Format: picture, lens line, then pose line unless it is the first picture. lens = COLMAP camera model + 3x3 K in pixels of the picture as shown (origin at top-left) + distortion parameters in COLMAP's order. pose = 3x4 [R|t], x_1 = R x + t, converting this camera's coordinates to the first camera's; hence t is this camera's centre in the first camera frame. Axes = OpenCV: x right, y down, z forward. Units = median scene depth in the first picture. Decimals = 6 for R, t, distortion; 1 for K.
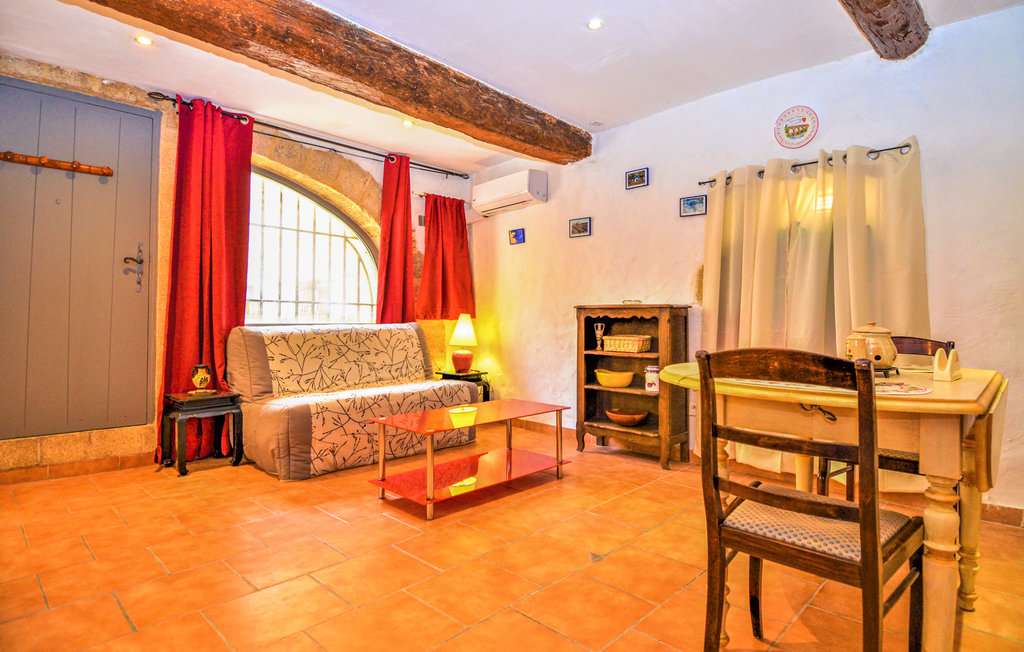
lens RADIAL K [[530.2, 0, 565.5], [0, 530.2, 329.1], [0, 0, 1]] dist [0.042213, -0.038192]
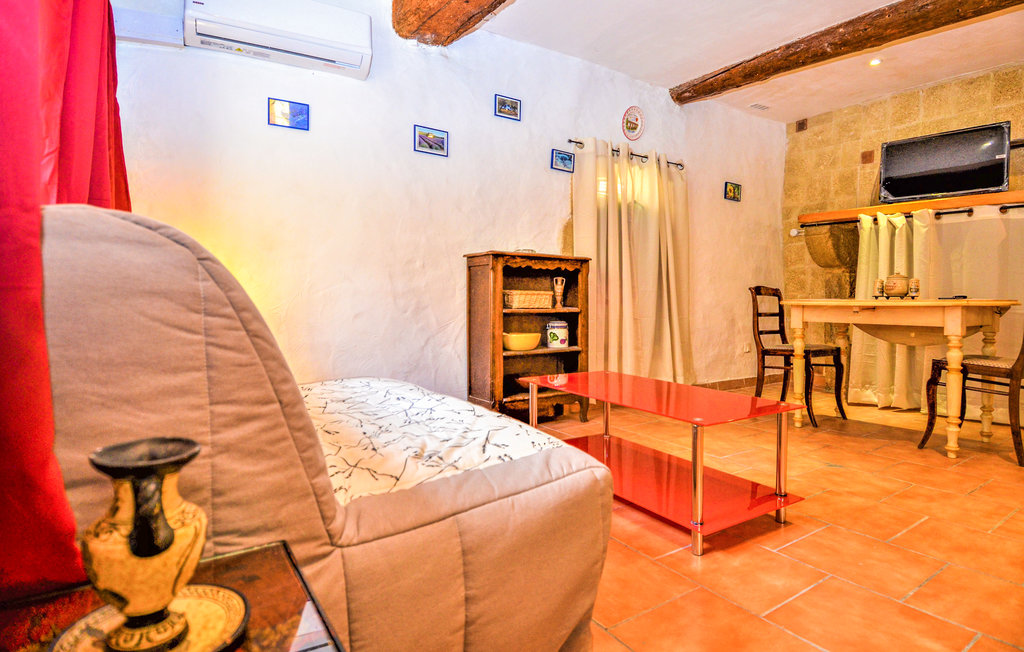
lens RADIAL K [[512.5, 0, 512.0], [0, 512.5, 326.0], [0, 0, 1]] dist [0.028866, -0.033092]
pose [[0.274778, -0.055835, 0.959885, -0.668117], [0.011907, 0.998434, 0.054669, 0.023800], [-0.961434, -0.003593, 0.275012, 0.747908]]
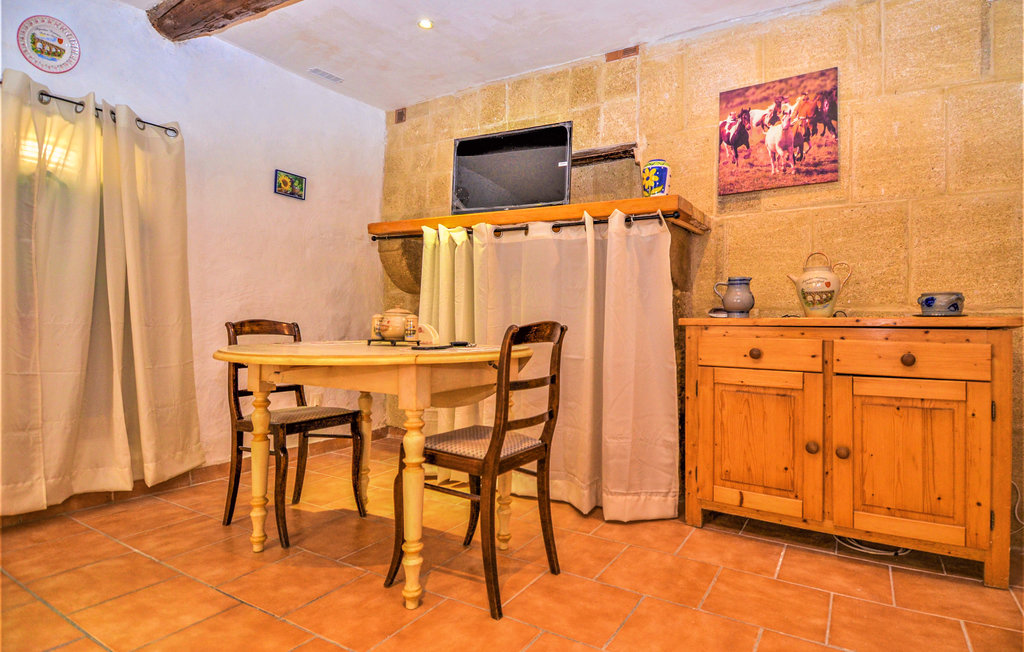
lens RADIAL K [[512.5, 0, 512.0], [0, 512.5, 326.0], [0, 0, 1]] dist [0.028866, -0.033092]
pose [[-0.128095, -0.021692, 0.991525, -0.295215], [-0.001947, 0.999764, 0.021621, 0.002019], [-0.991760, 0.000839, -0.128107, 0.353783]]
